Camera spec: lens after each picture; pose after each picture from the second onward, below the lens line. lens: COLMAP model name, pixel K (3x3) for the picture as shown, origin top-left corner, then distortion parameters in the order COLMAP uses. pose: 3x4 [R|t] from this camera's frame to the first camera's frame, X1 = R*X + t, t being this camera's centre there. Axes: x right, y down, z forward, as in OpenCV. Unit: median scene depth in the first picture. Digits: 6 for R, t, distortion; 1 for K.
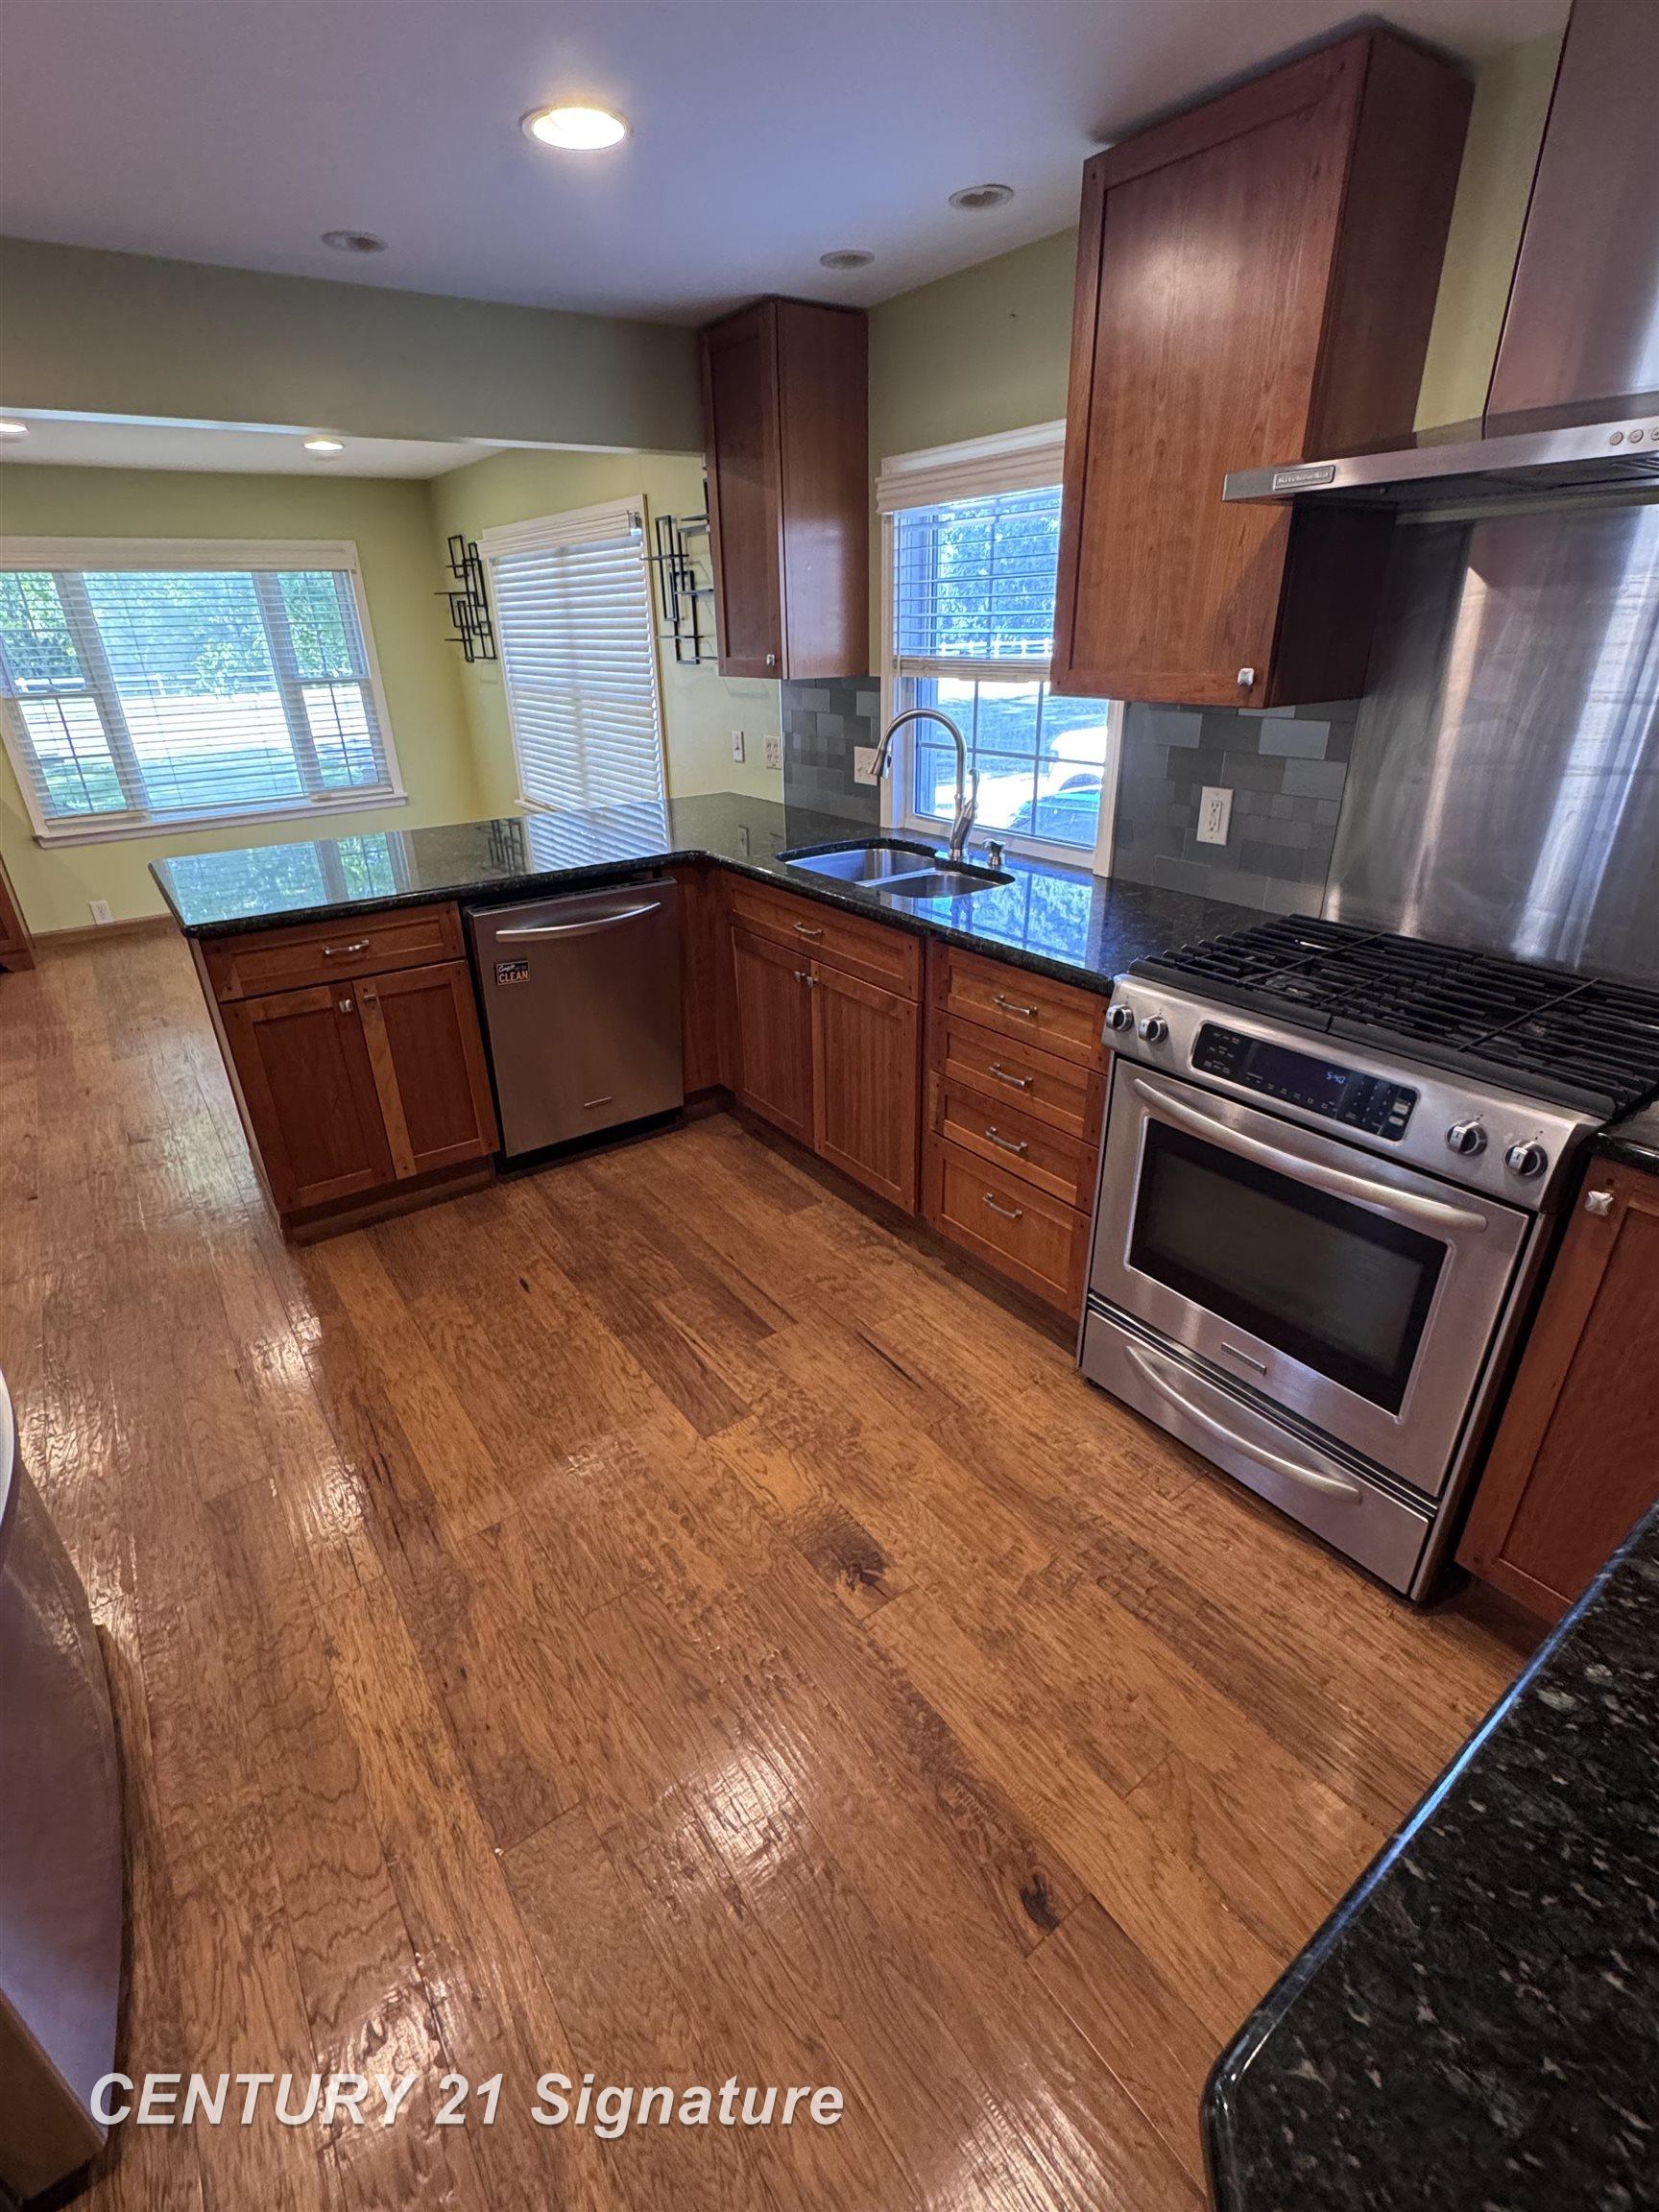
lens RADIAL K [[1016.4, 0, 831.1], [0, 1016.4, 1102.2], [0, 0, 1]] dist [-0.002057, -0.001146]
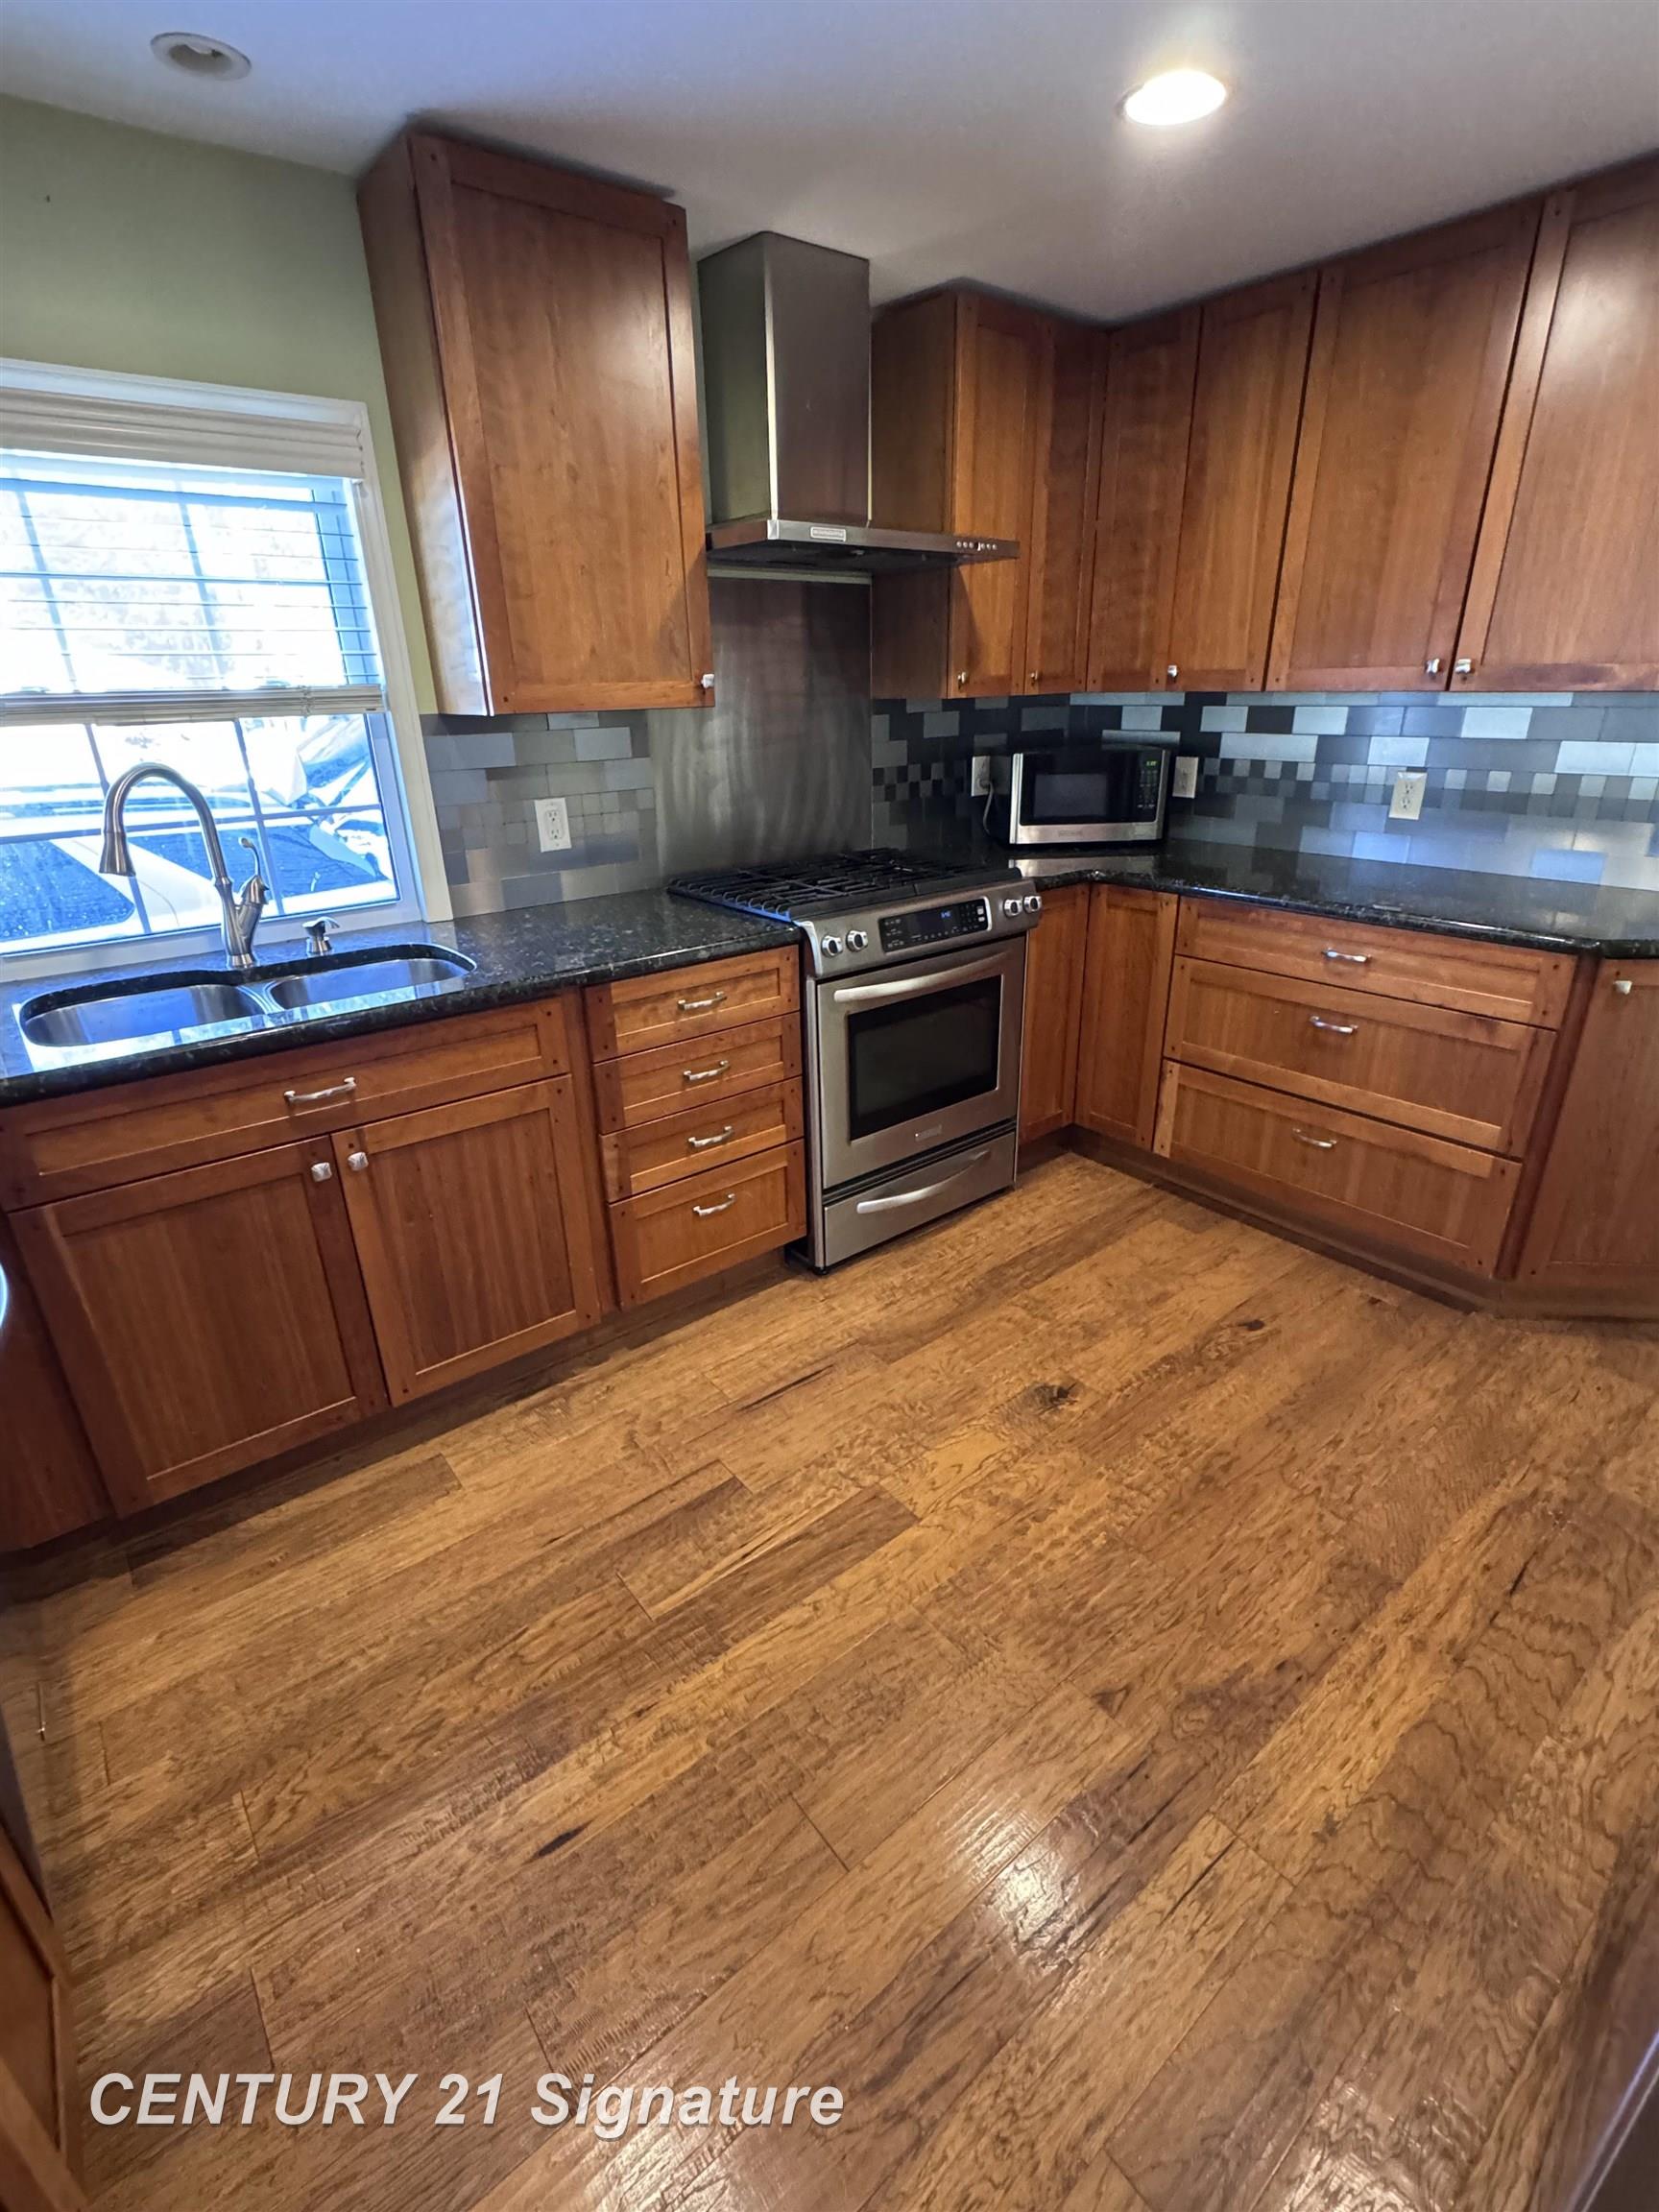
lens RADIAL K [[1016.4, 0, 831.5], [0, 1016.4, 1100.8], [0, 0, 1]] dist [-0.002057, -0.001146]
pose [[-0.050483, -0.361760, 0.930903, -0.896112], [0.447142, 0.825268, 0.344958, -0.339289], [-0.893037, 0.433661, 0.120096, 0.892782]]
